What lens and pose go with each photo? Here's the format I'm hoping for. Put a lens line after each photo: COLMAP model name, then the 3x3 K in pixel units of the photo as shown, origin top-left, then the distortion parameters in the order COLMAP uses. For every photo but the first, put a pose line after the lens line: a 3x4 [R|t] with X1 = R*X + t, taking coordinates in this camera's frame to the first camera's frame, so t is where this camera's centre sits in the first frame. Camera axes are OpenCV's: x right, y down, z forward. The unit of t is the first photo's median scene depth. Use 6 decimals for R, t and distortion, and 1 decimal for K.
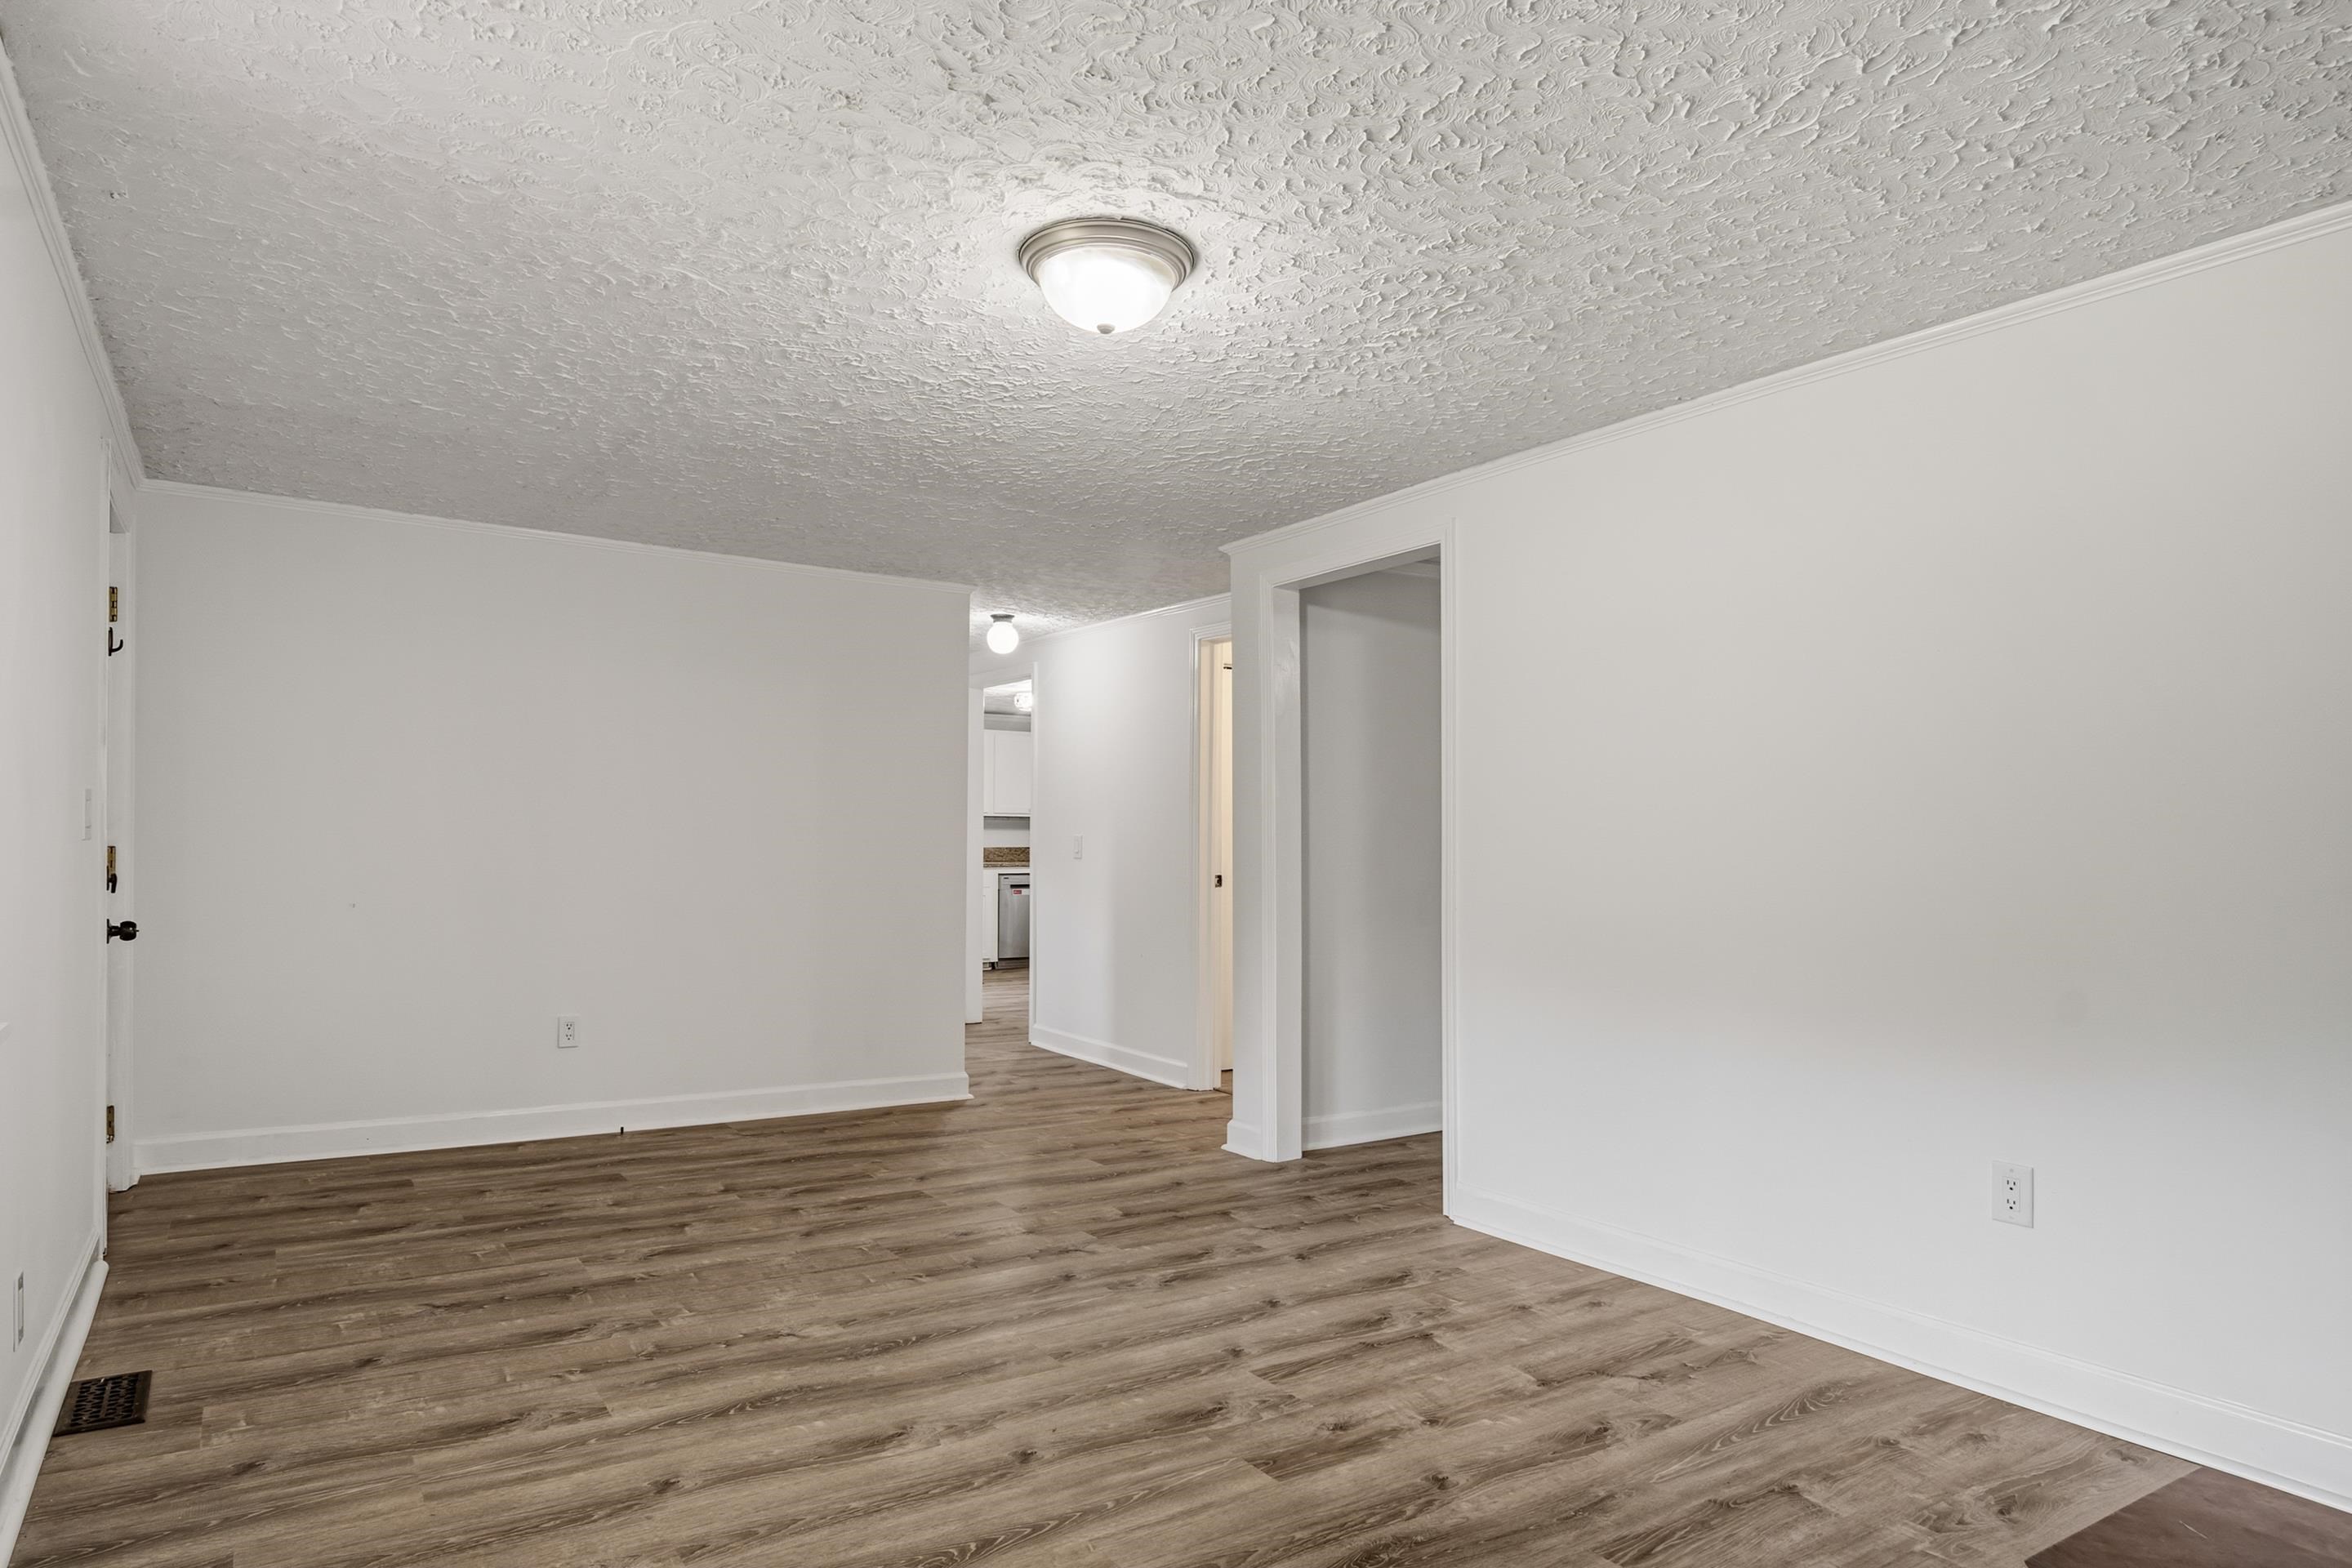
lens RADIAL K [[1373.8, 0, 1117.6], [0, 1373.8, 746.3], [0, 0, 1]] dist [-0.004125, -0.002276]
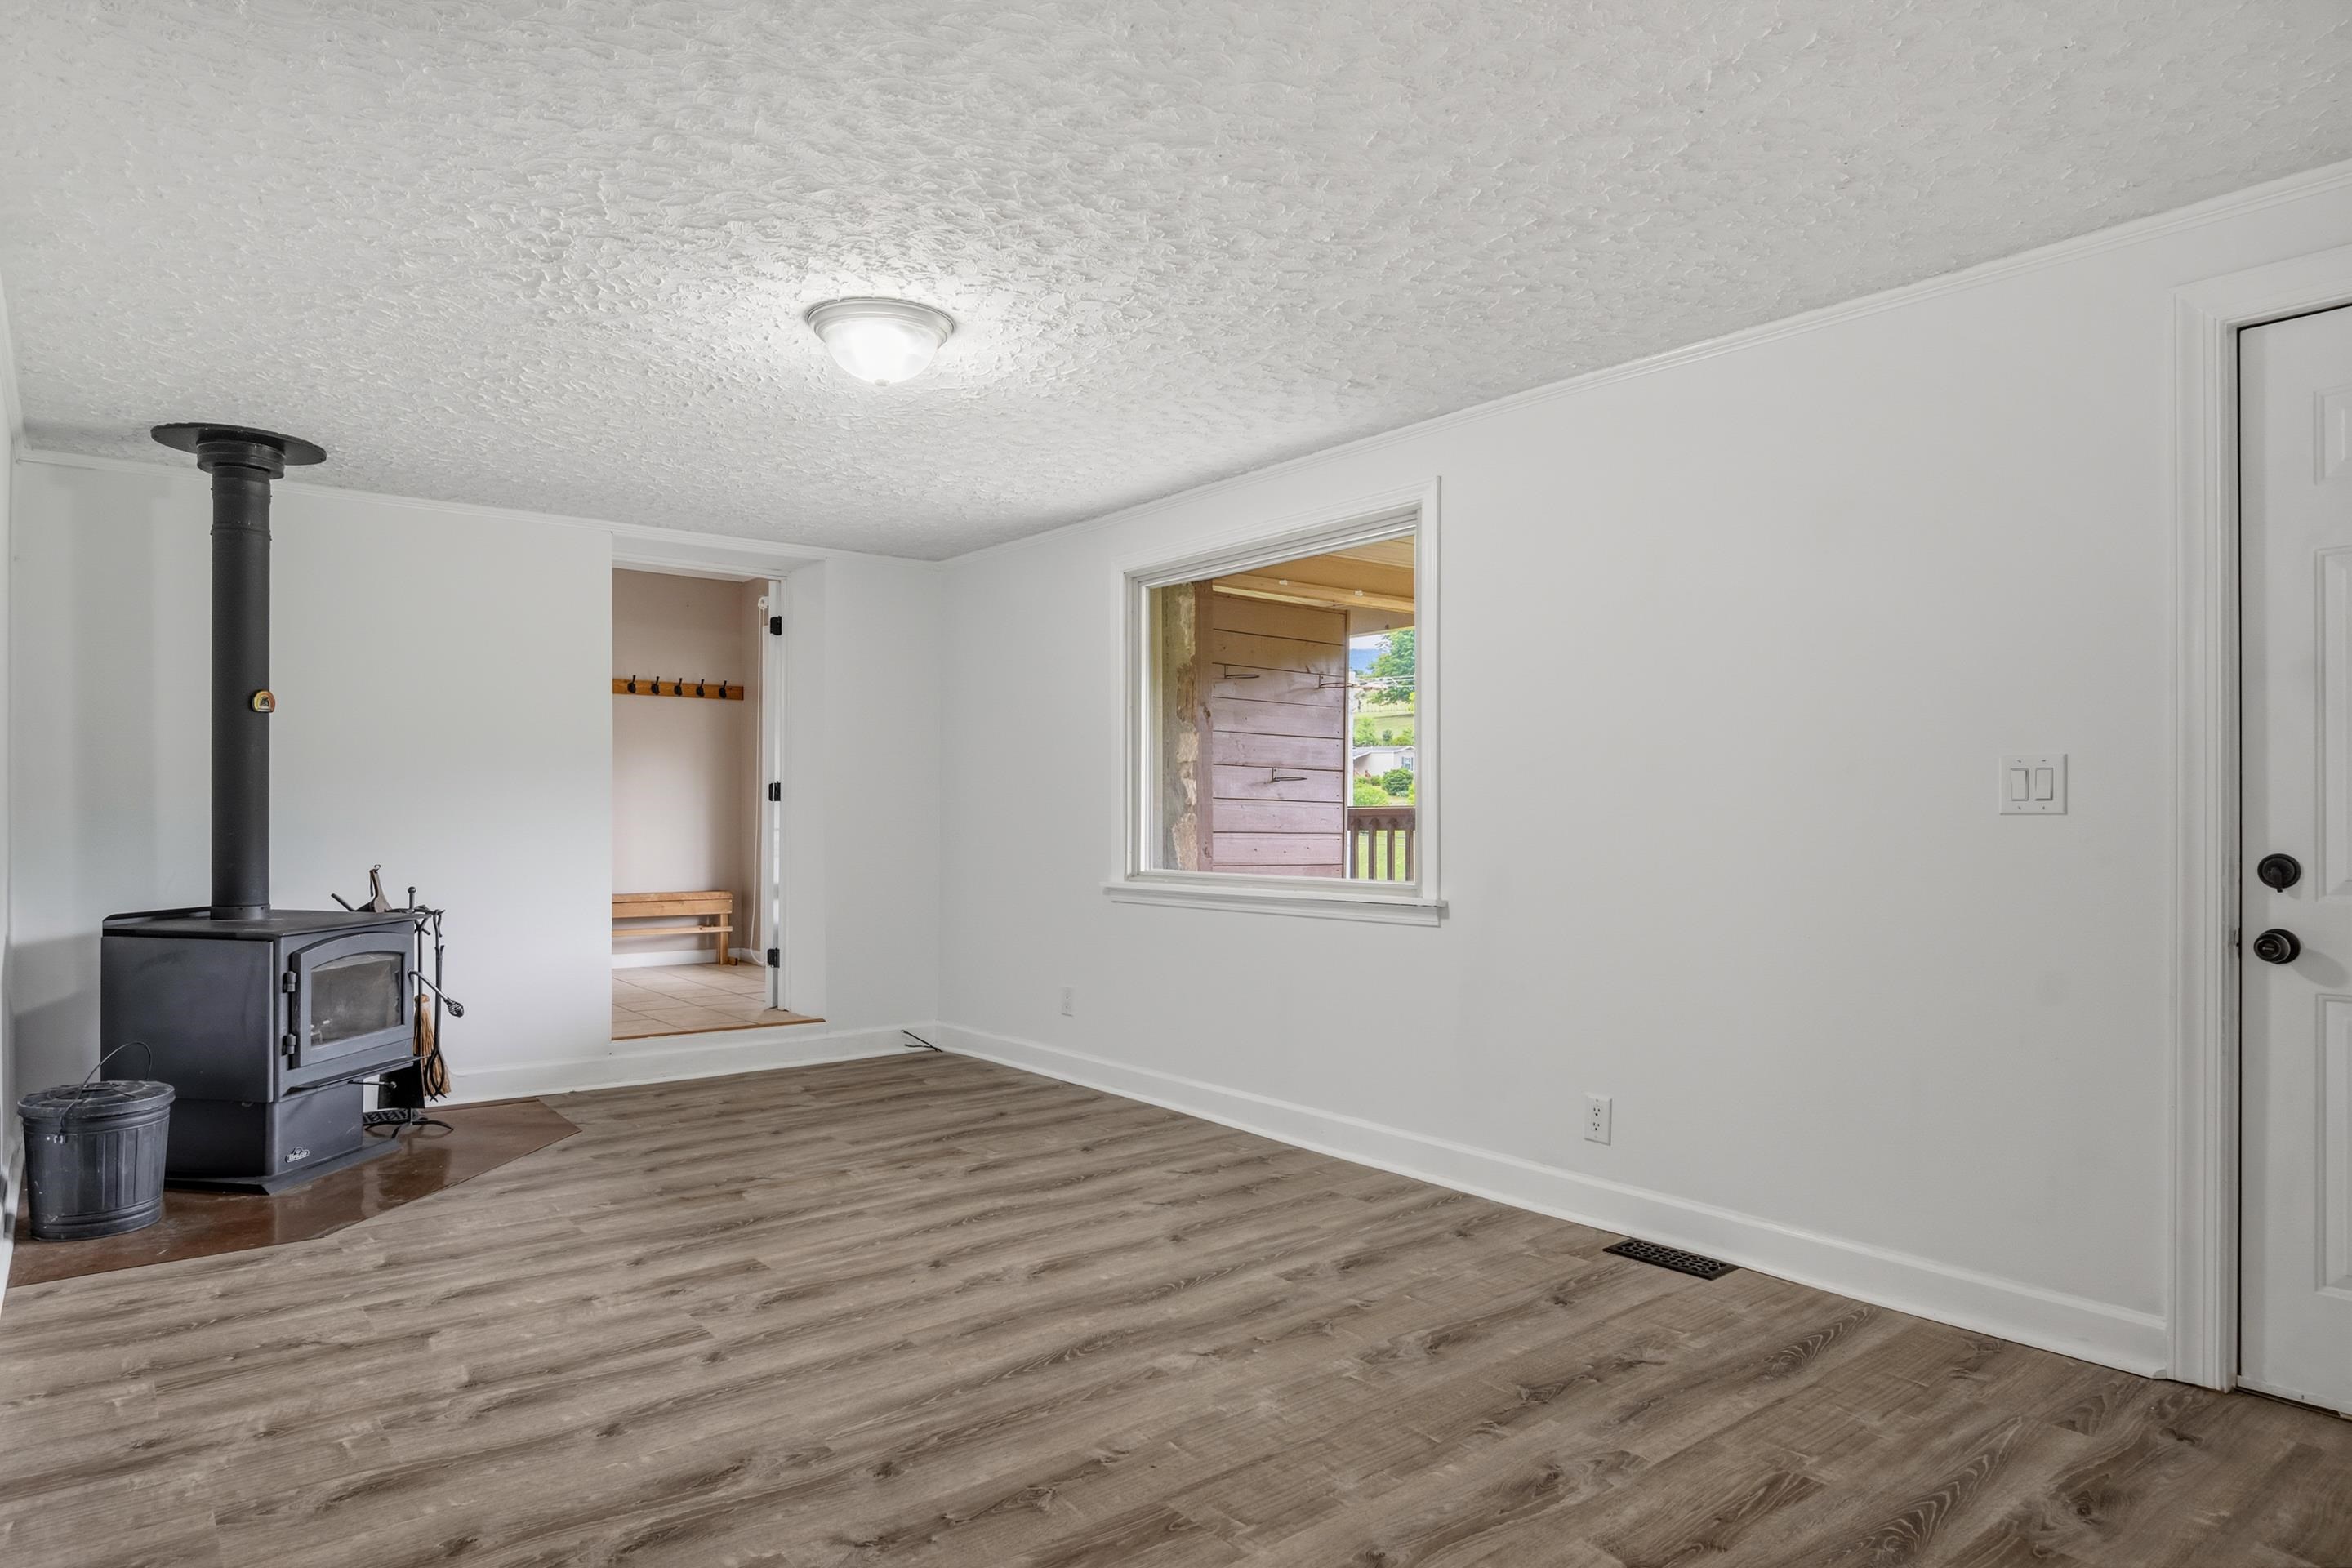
lens RADIAL K [[1385.5, 0, 1157.8], [0, 1385.5, 789.7], [0, 0, 1]] dist [-0.000934, -0.005514]
pose [[-0.993272, -0.011472, -0.115232, -0.102318], [-0.002112, 0.996710, -0.081021, 0.135572], [0.115783, -0.080232, -0.990029, 2.032612]]
